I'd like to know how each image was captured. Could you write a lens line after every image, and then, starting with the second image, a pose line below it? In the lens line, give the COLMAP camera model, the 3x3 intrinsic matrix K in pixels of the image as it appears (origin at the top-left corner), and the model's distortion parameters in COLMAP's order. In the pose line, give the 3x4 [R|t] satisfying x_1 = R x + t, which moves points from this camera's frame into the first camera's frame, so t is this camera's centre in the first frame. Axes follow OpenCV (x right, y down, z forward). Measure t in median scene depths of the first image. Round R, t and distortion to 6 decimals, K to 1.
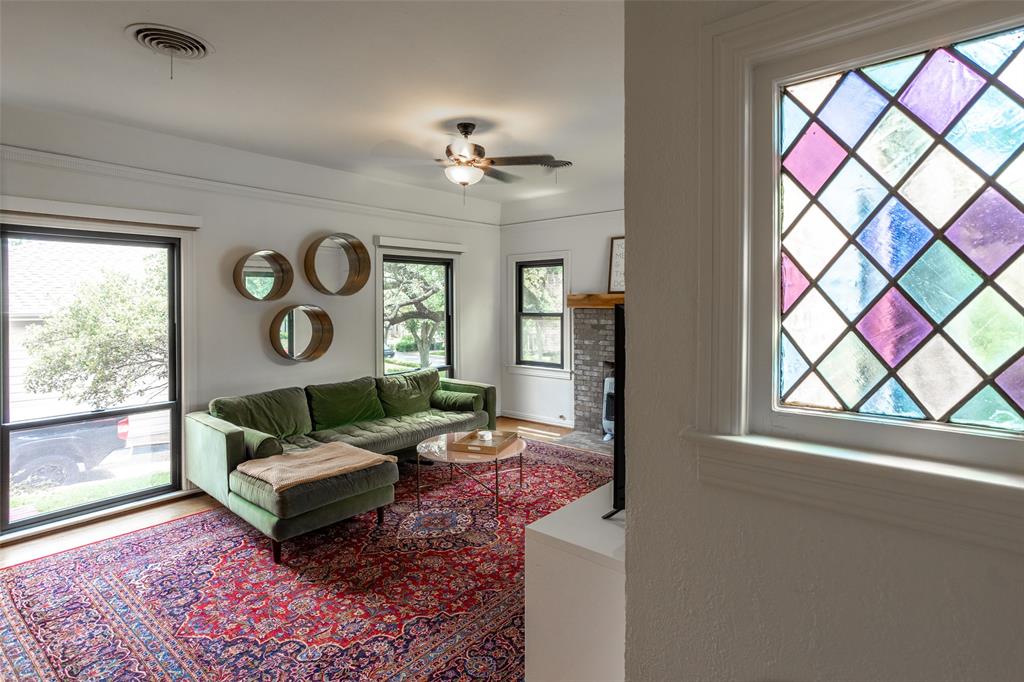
lens RADIAL K [[514.0, 0, 510.3], [0, 514.0, 300.7], [0, 0, 1]] dist [-0.018350, 0.007906]
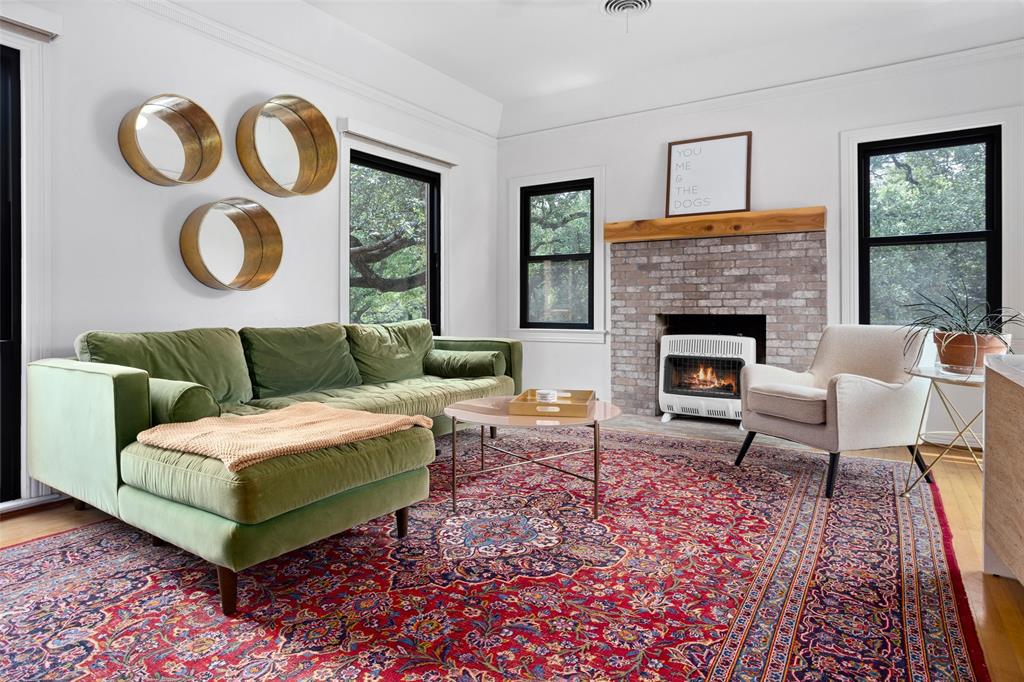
lens RADIAL K [[586.4, 0, 496.9], [0, 586.4, 304.0], [0, 0, 1]] dist [-0.018723, 0.009001]
pose [[0.993296, 0.005367, 0.115473, -0.206290], [-0.004822, 0.999976, -0.005000, 0.165039], [-0.115497, 0.004410, 0.993298, 0.316271]]
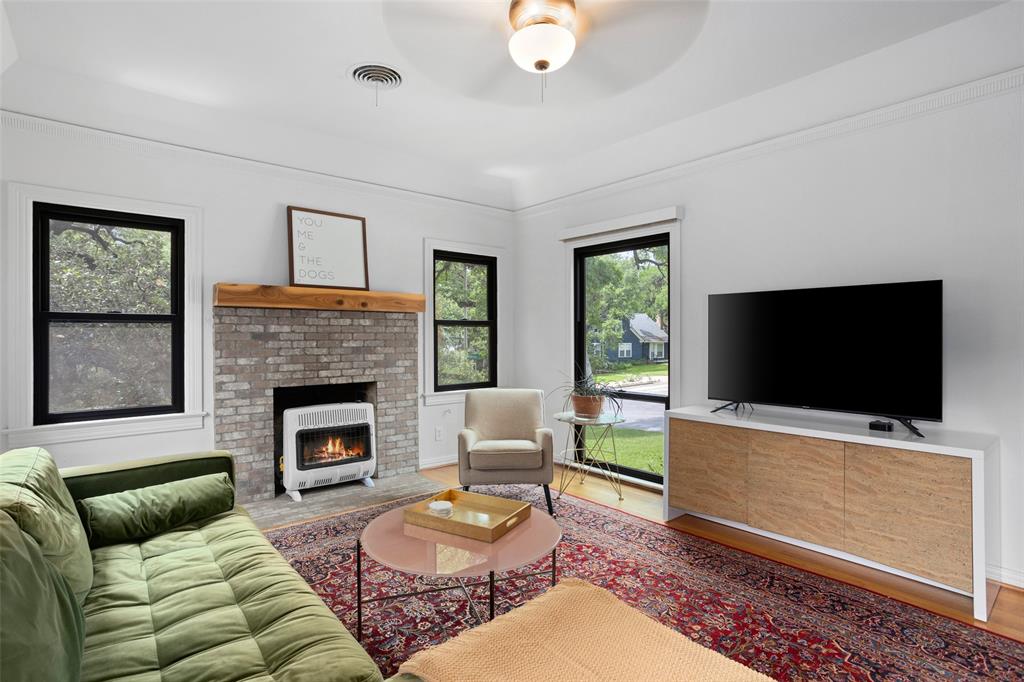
lens RADIAL K [[514.0, 0, 505.5], [0, 514.0, 339.2], [0, 0, 1]] dist [-0.018350, 0.007906]
pose [[0.173523, -0.006347, 0.984809, -0.637216], [-0.002968, 0.999971, 0.006968, 0.074997], [-0.984825, -0.004132, 0.173499, 0.892617]]
